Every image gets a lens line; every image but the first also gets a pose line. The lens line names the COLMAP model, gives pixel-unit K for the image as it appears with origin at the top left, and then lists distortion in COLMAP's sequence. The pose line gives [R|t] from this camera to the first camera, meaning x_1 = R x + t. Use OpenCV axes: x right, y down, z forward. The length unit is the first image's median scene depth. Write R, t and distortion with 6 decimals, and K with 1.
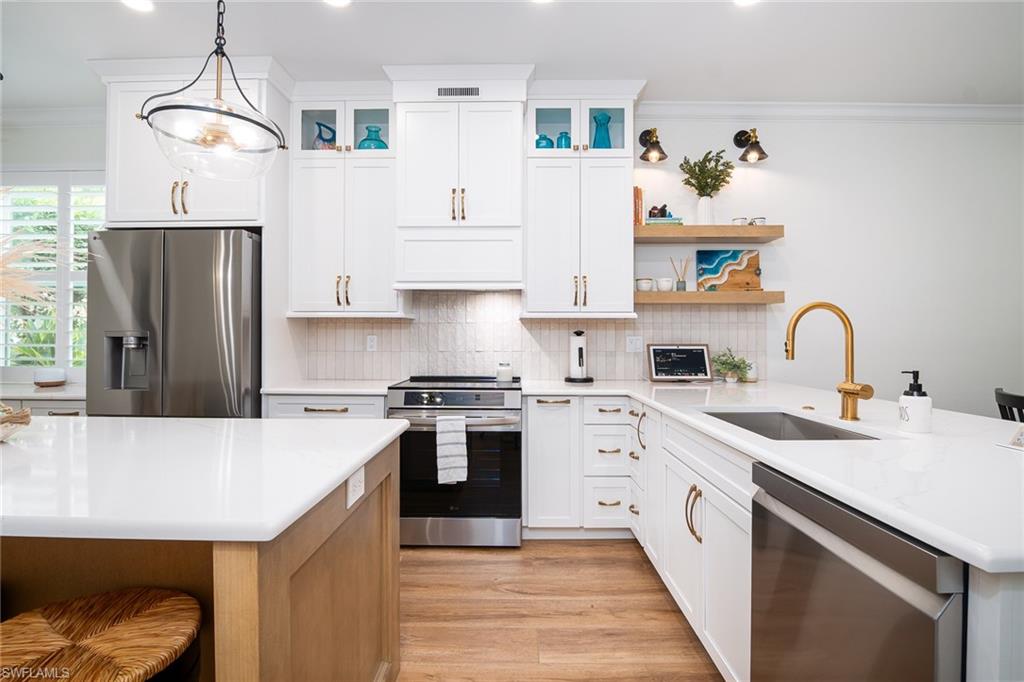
lens RADIAL K [[510.7, 0, 513.3], [0, 510.7, 339.1], [0, 0, 1]] dist [-0.019593, 0.000598]
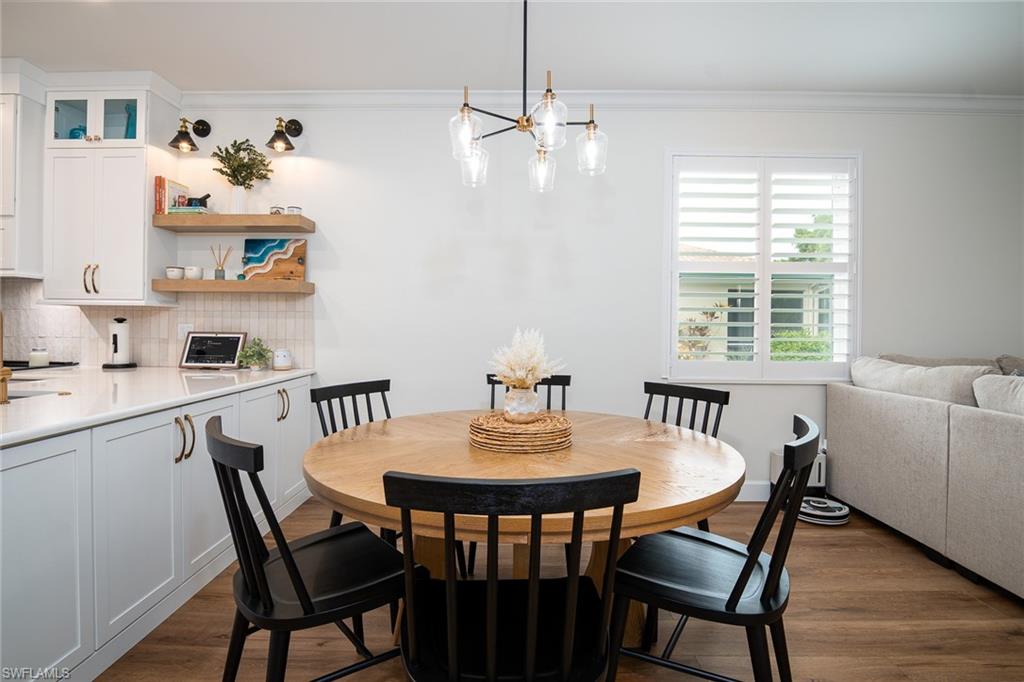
lens RADIAL K [[510.7, 0, 510.8], [0, 510.7, 336.9], [0, 0, 1]] dist [-0.019593, 0.000598]
pose [[0.999803, 0.011359, -0.016264, 0.922687], [-0.011126, 0.999834, 0.014398, -0.001580], [0.016425, -0.014215, 0.999764, 0.001859]]
